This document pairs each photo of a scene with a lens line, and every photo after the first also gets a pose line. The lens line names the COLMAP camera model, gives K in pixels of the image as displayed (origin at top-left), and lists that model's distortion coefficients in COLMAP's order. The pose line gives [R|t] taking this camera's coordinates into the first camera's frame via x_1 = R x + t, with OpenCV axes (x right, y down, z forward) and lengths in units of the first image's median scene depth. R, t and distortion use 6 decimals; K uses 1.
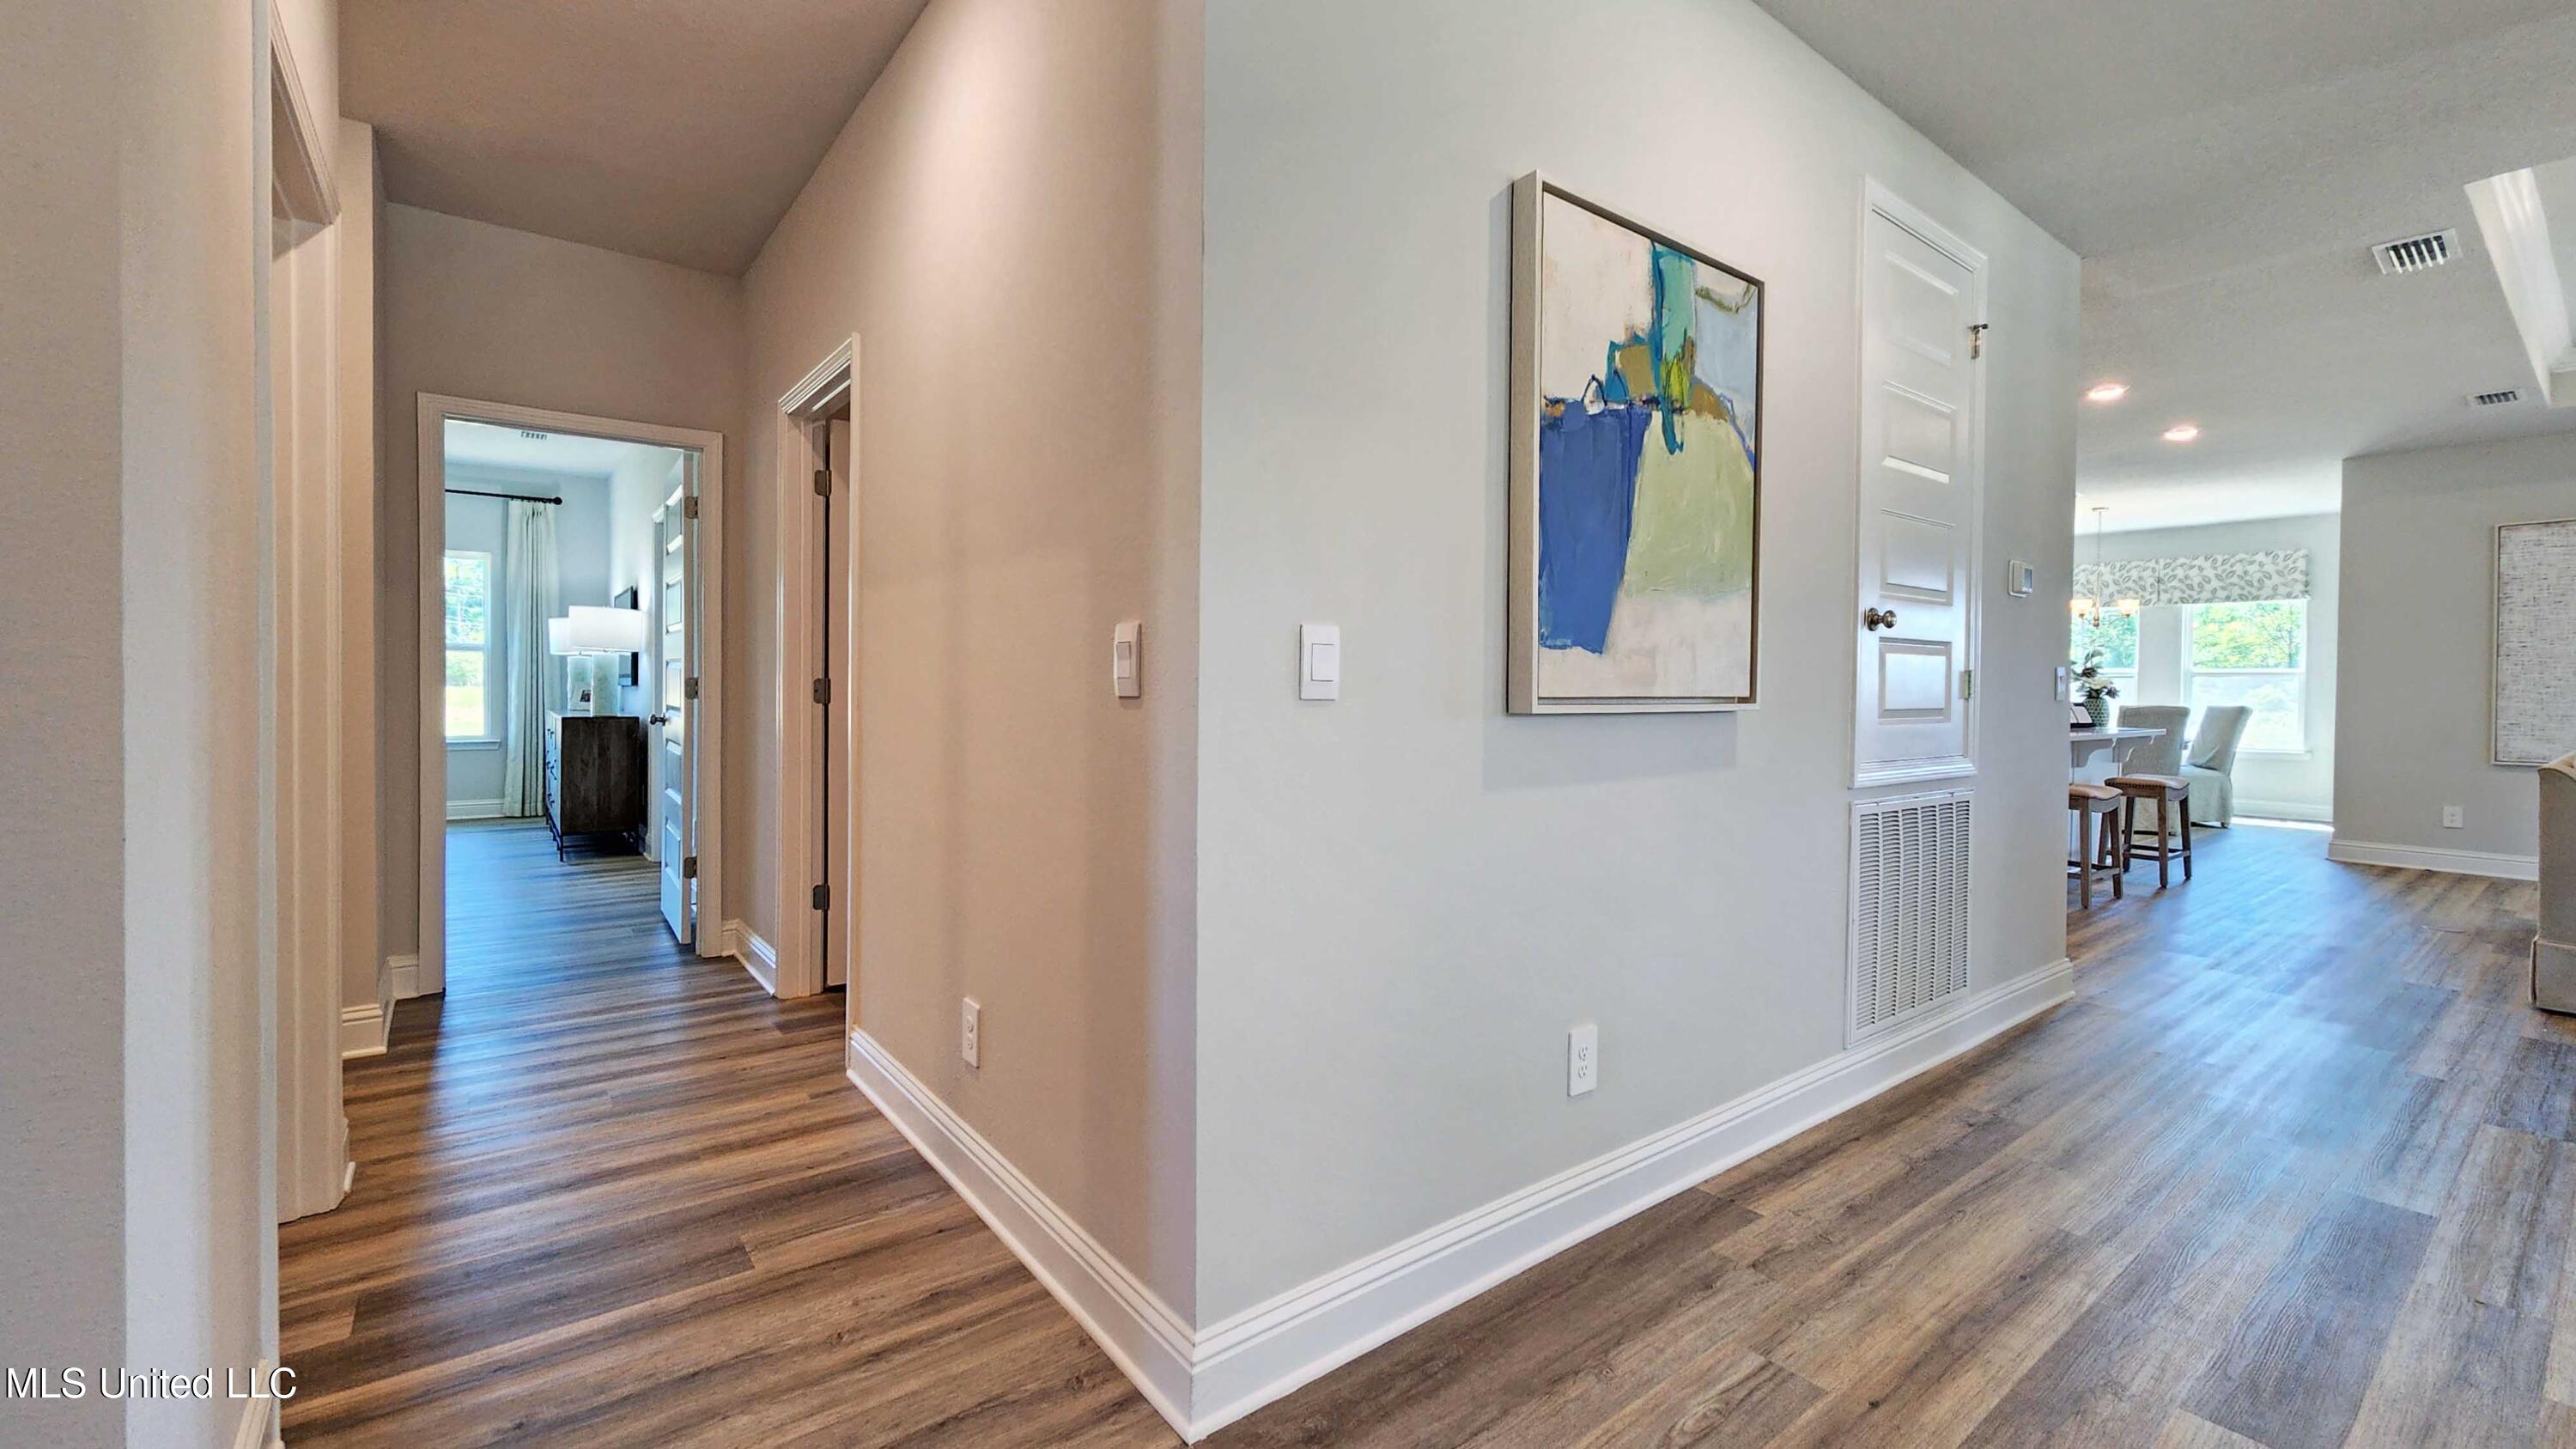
lens RADIAL K [[1062.2, 0, 1281.4], [0, 1062.2, 704.0], [0, 0, 1]] dist [-0.006916, -0.000547]
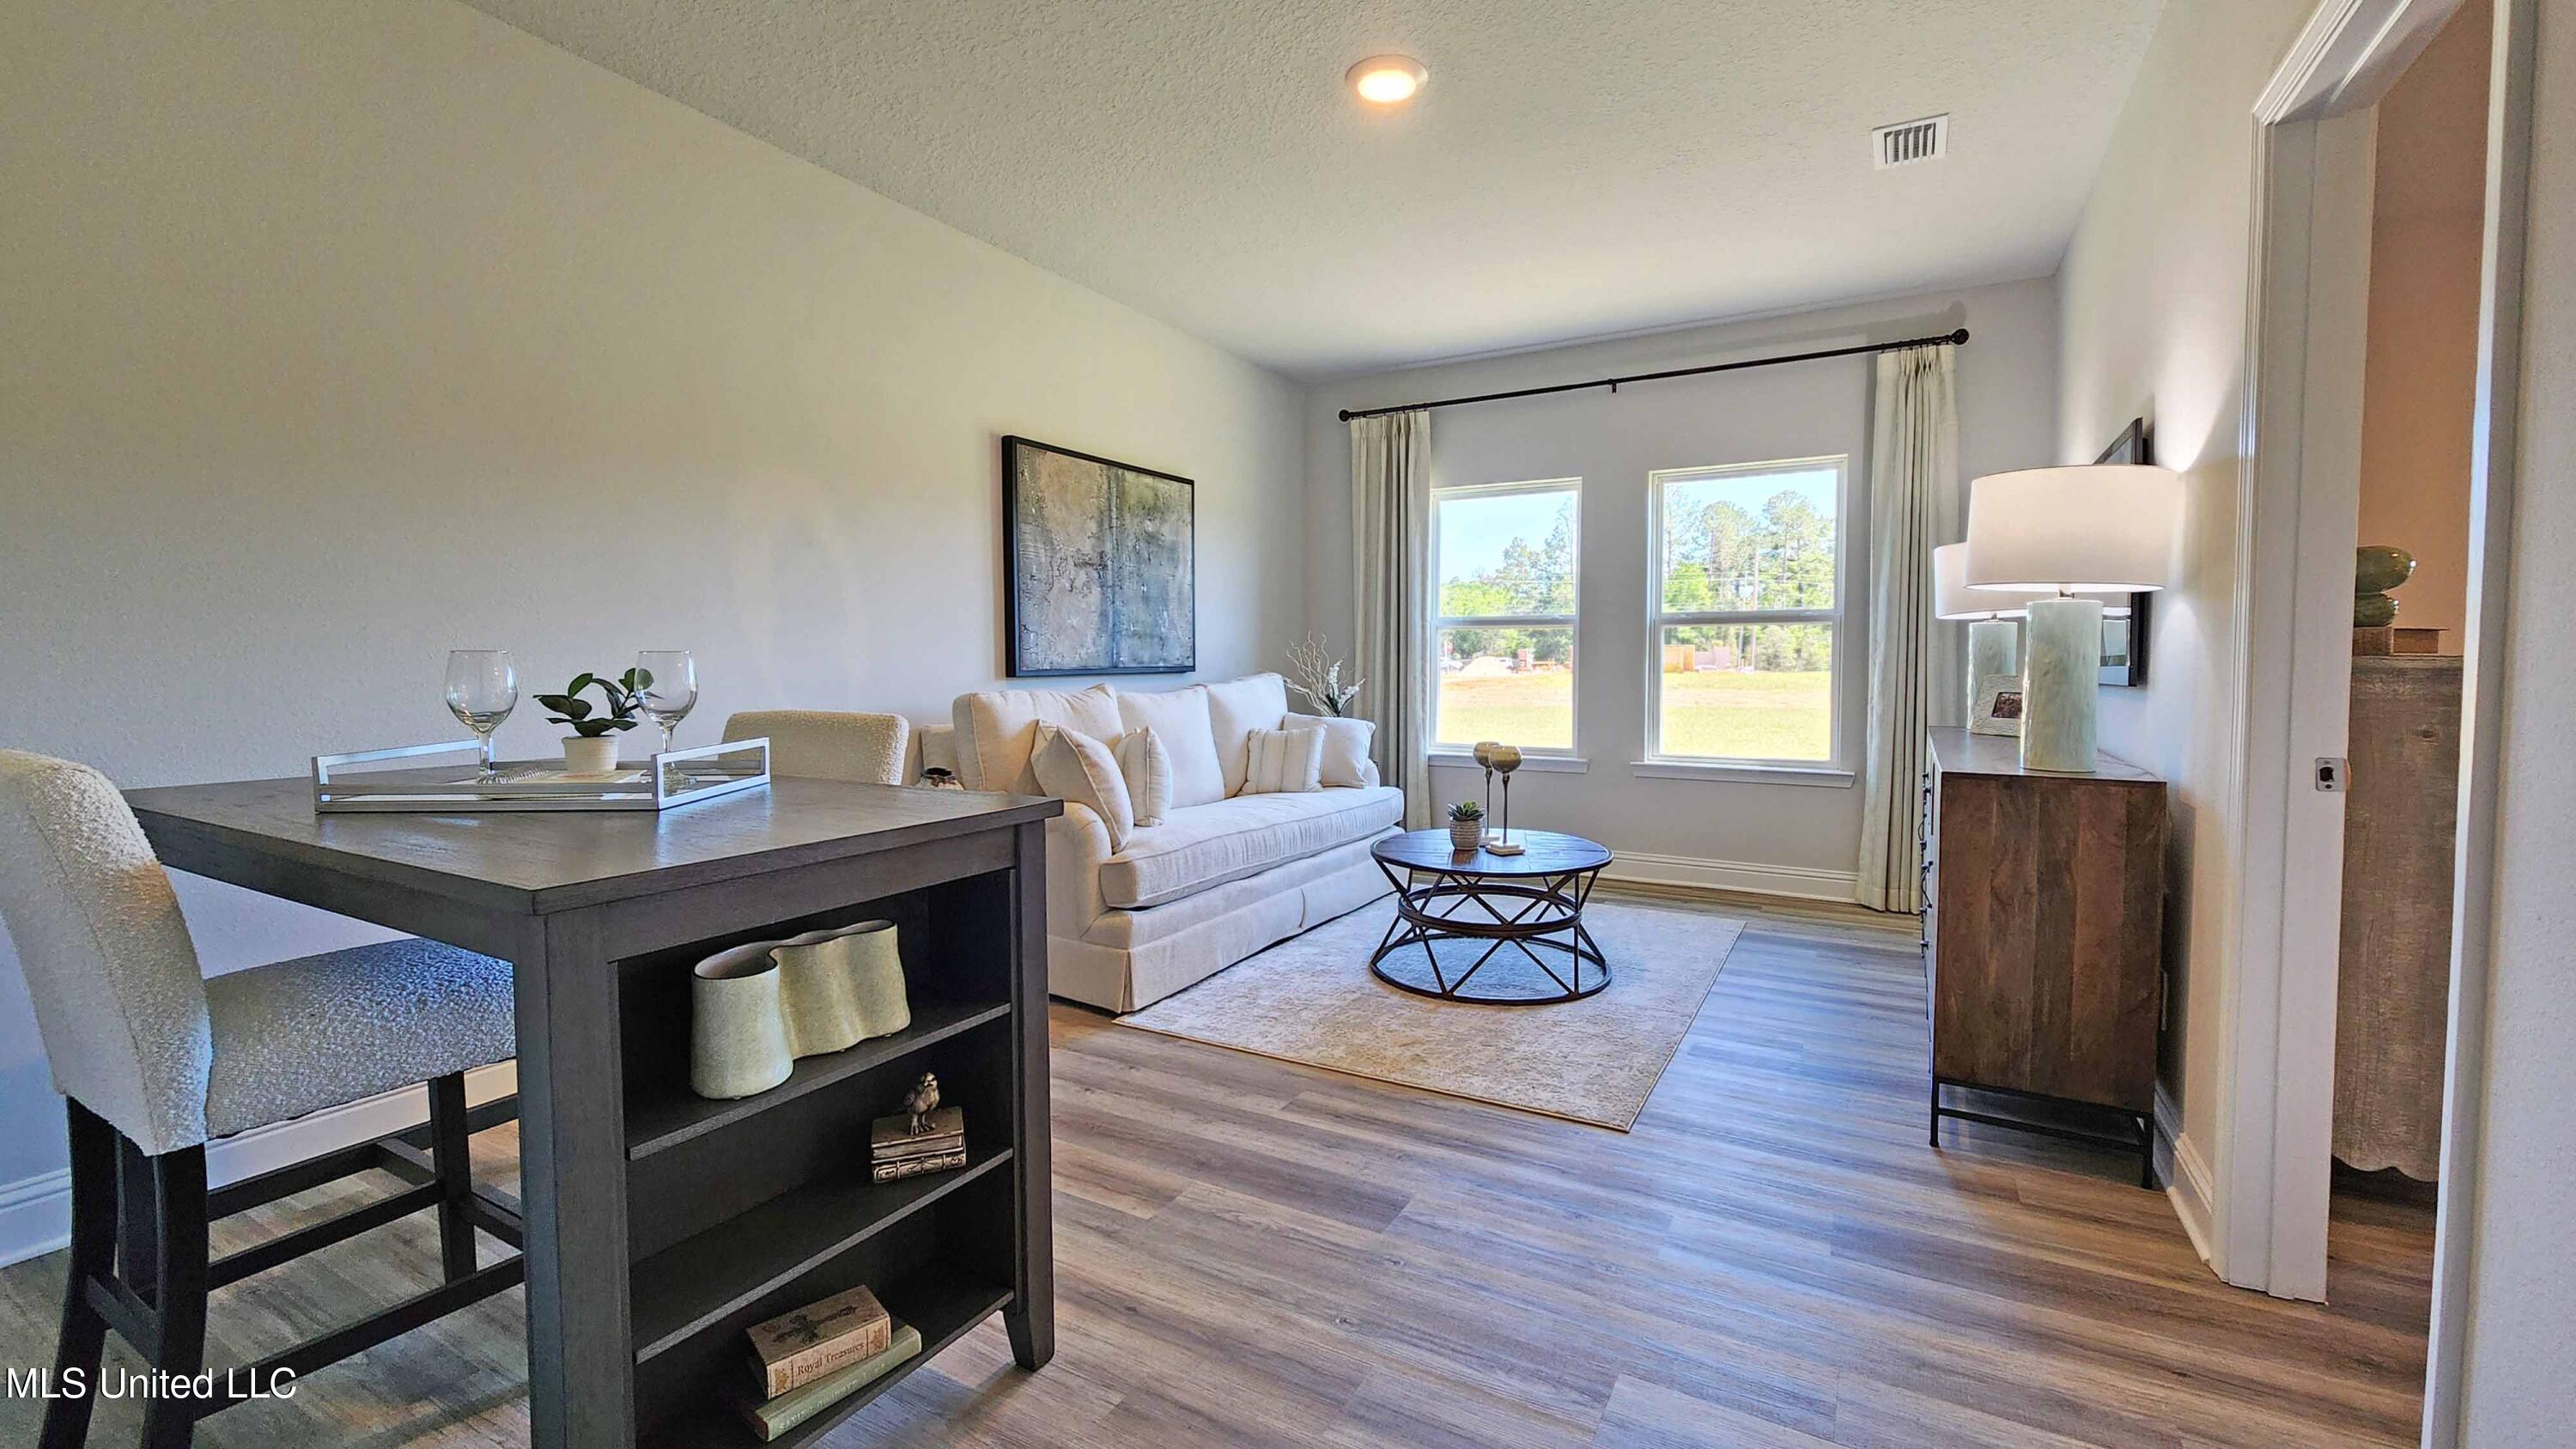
lens RADIAL K [[1062.2, 0, 1287.4], [0, 1062.2, 711.1], [0, 0, 1]] dist [-0.006916, -0.000547]
pose [[0.388237, 0.029053, -0.921101, -0.353229], [-0.010049, 0.999577, 0.027293, -0.014417], [0.921505, -0.001340, 0.388365, 0.531662]]
